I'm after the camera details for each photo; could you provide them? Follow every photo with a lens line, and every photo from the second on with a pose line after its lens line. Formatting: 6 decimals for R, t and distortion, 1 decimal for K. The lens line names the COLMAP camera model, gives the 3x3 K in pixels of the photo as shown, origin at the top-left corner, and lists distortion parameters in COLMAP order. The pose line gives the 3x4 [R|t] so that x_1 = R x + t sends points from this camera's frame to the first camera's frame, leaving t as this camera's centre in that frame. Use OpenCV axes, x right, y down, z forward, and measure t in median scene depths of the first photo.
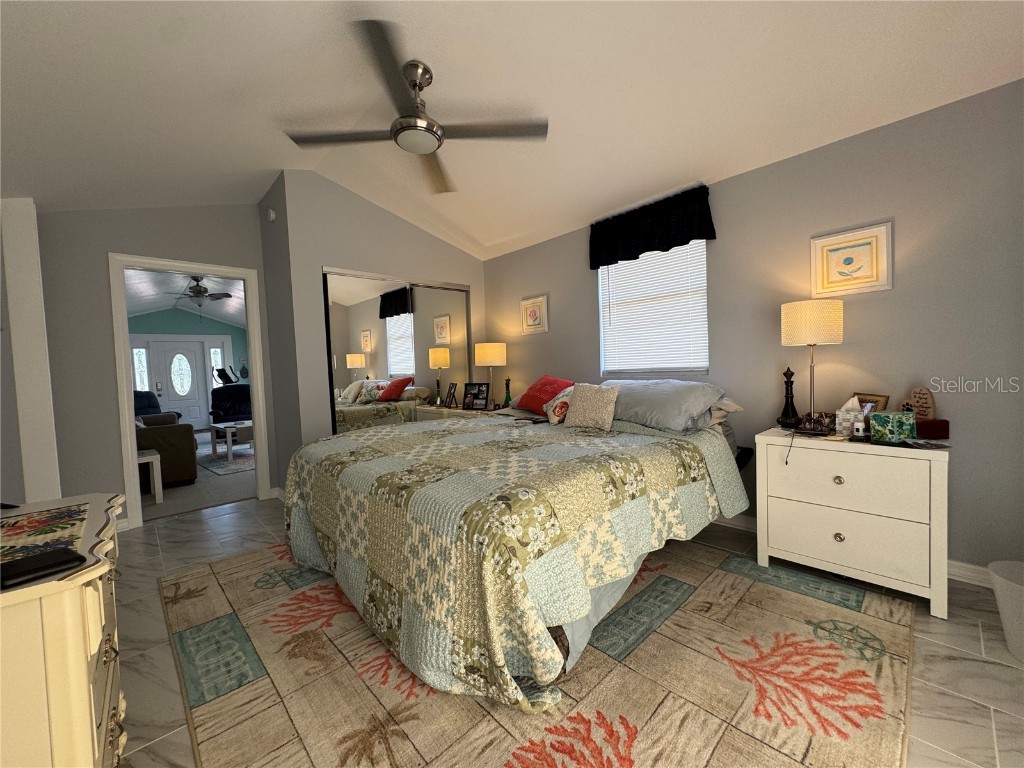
lens RADIAL K [[411.2, 0, 509.9], [0, 411.2, 384.3], [0, 0, 1]] dist [-0.001682, -0.000301]
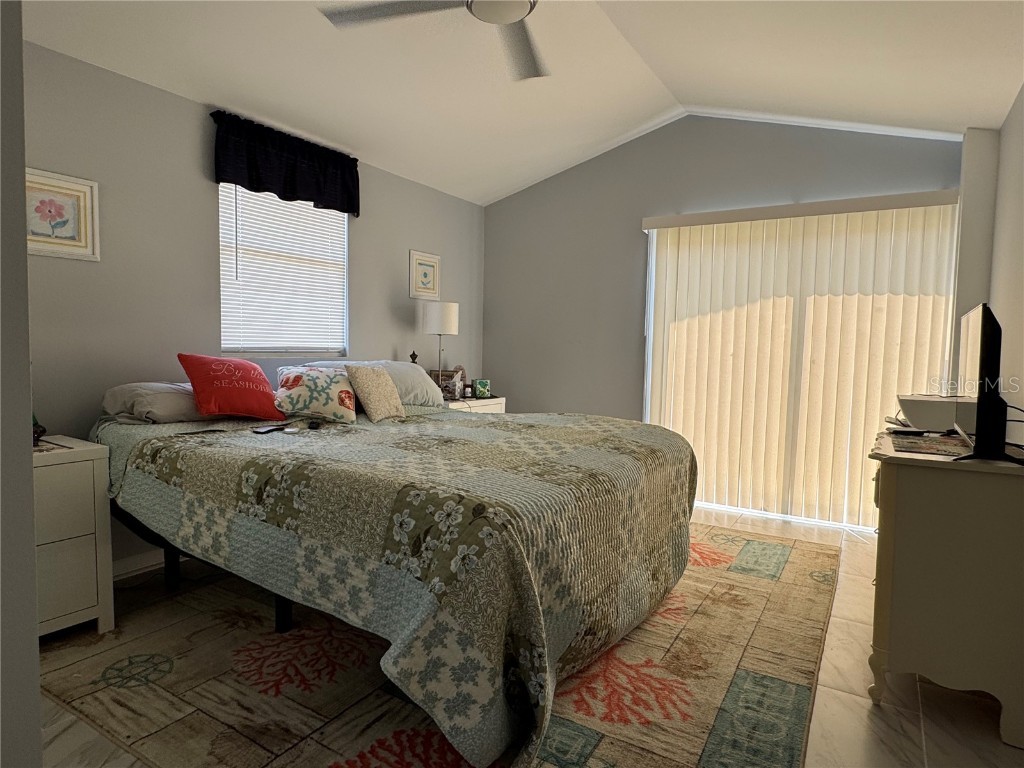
lens RADIAL K [[594.7, 0, 512.0], [0, 594.7, 383.5], [0, 0, 1]] dist [-0.004519, -0.001195]
pose [[-0.260445, -0.025648, 0.965148, -1.255277], [0.027645, 0.999039, 0.034009, 0.005260], [-0.965093, 0.035538, -0.259486, 1.316634]]
